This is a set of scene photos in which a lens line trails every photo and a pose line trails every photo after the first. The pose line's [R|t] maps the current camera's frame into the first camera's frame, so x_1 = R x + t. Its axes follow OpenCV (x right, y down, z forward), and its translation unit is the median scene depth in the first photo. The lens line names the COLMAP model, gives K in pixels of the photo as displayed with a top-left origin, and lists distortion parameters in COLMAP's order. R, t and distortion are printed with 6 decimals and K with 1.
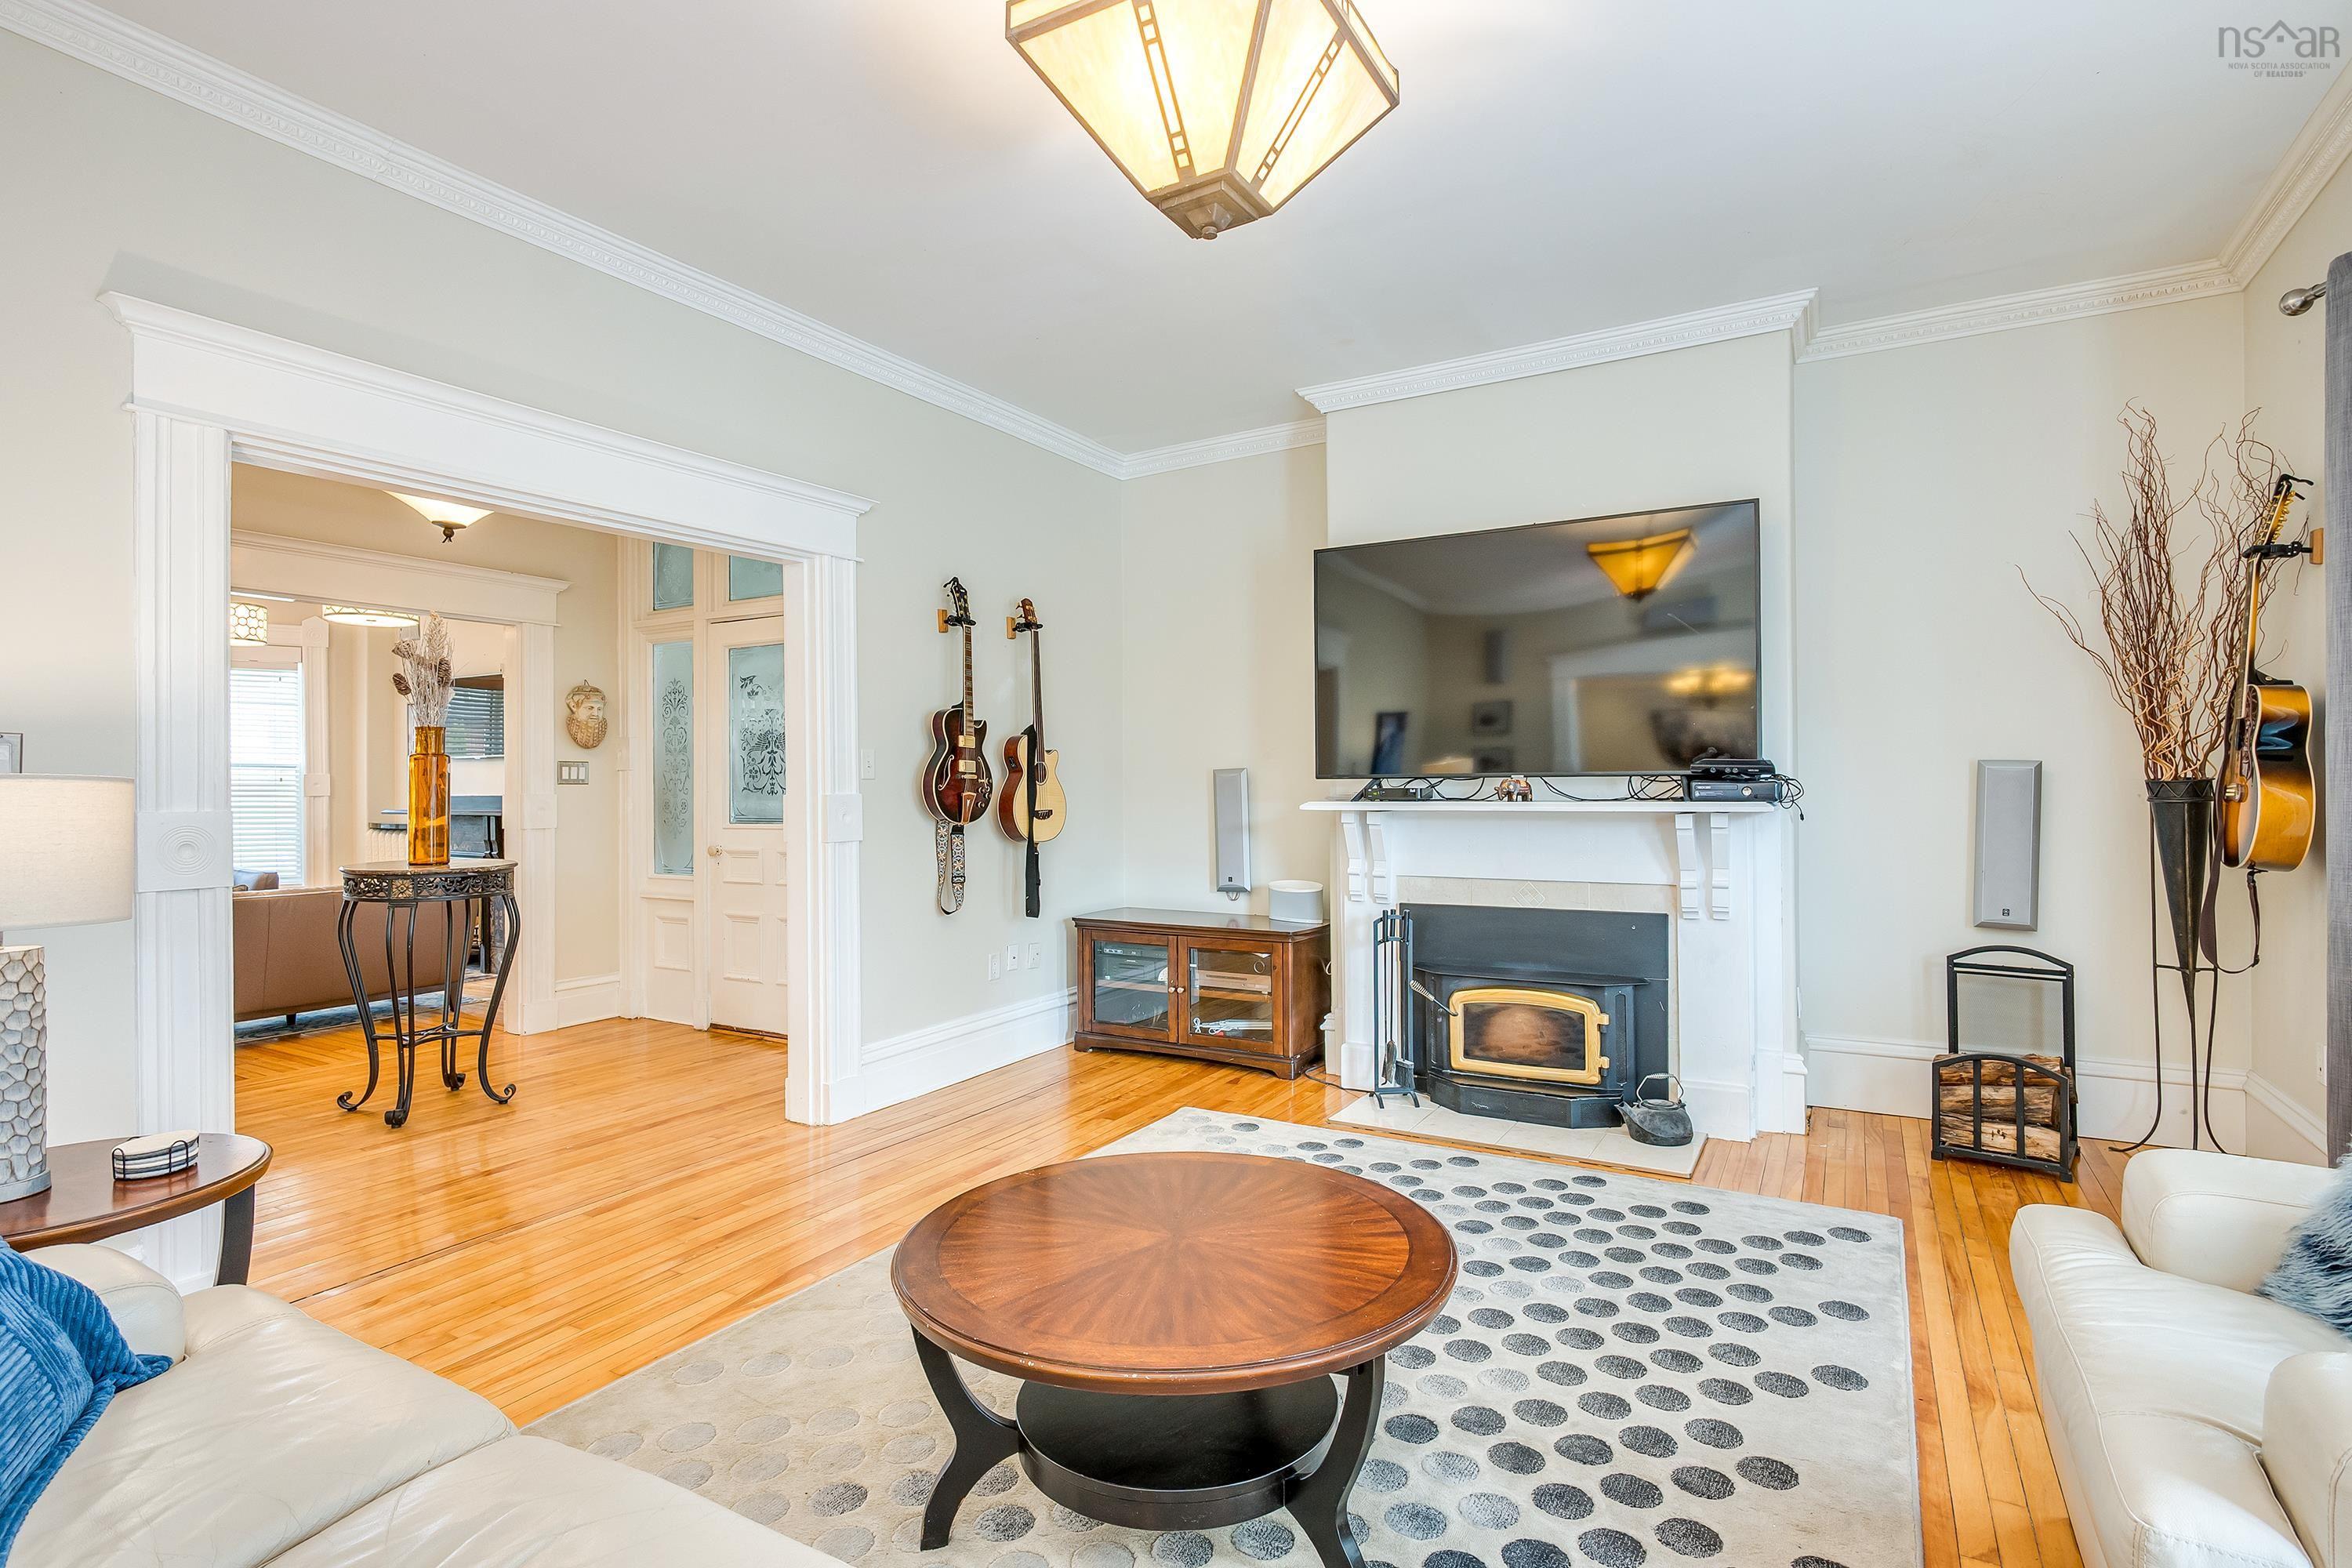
lens RADIAL K [[1149.1, 0, 1188.7], [0, 1149.1, 772.5], [0, 0, 1]] dist [-0.012128, -0.000839]
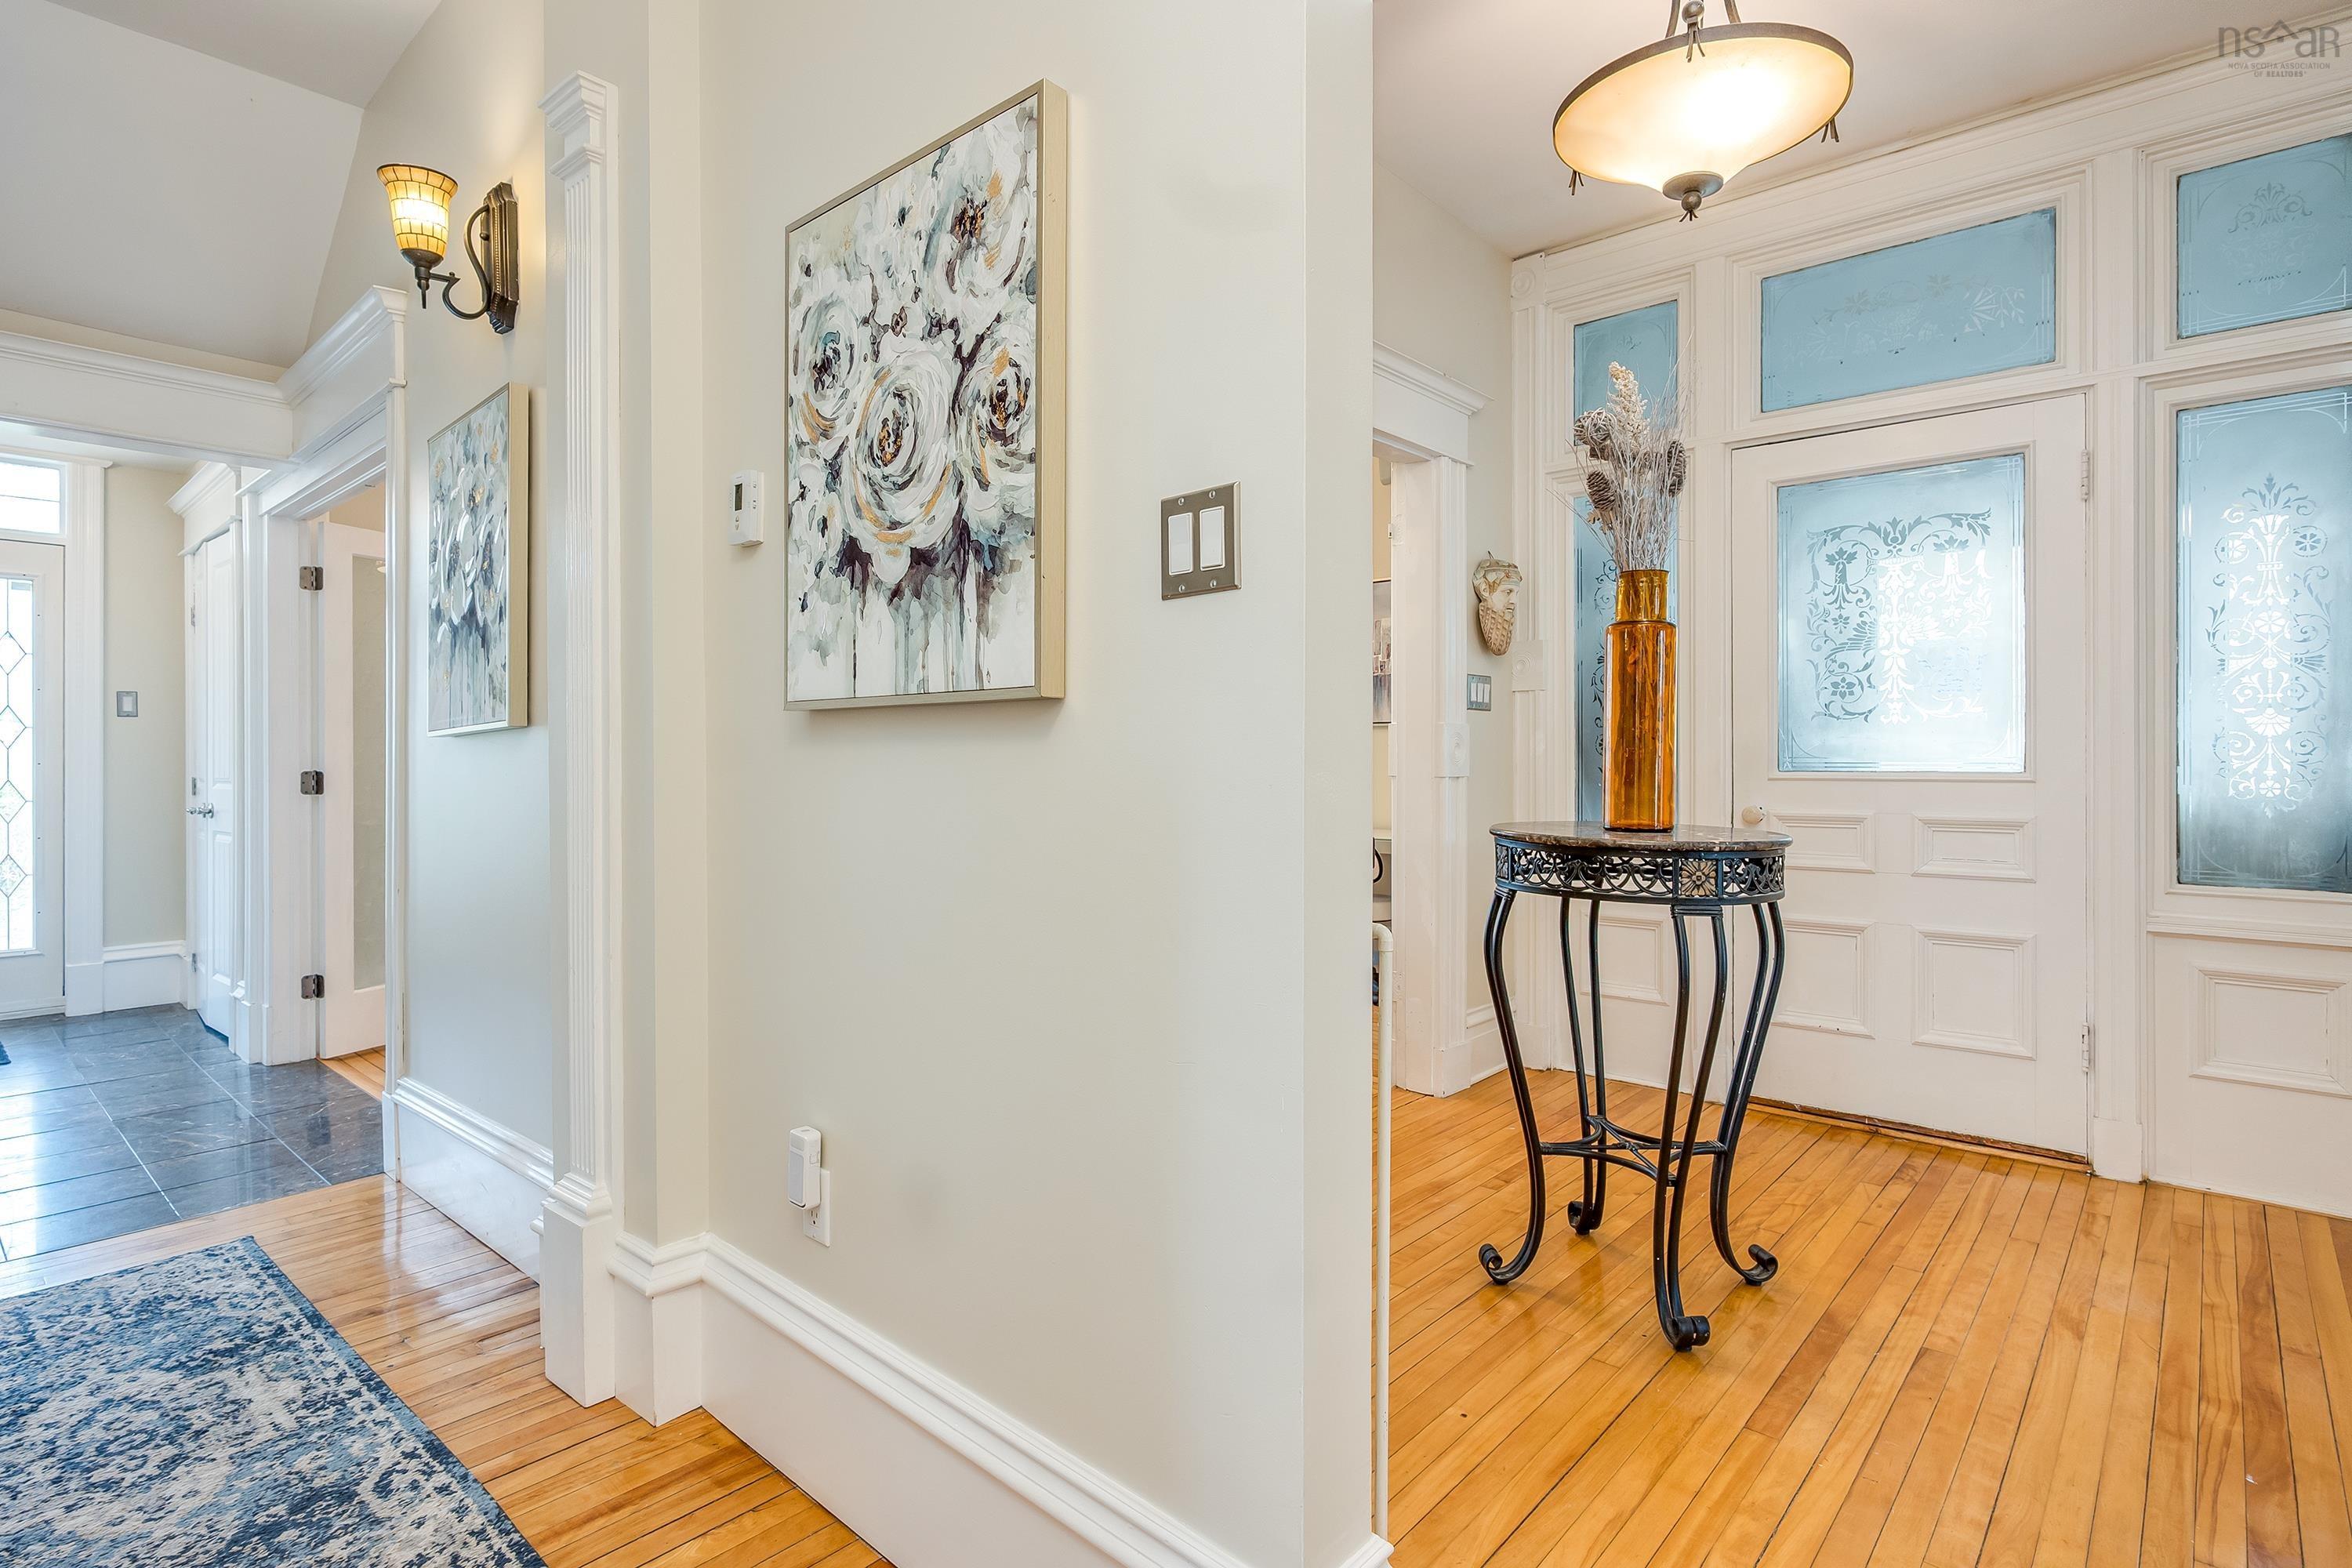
lens RADIAL K [[1175.8, 0, 1180.0], [0, 1175.8, 759.5], [0, 0, 1]] dist [-0.010139, 0.002382]
pose [[0.977257, 0.011937, -0.211723, -0.747414], [-0.009535, 0.999878, 0.012360, 0.042148], [0.211844, -0.010060, 0.977252, 0.415210]]
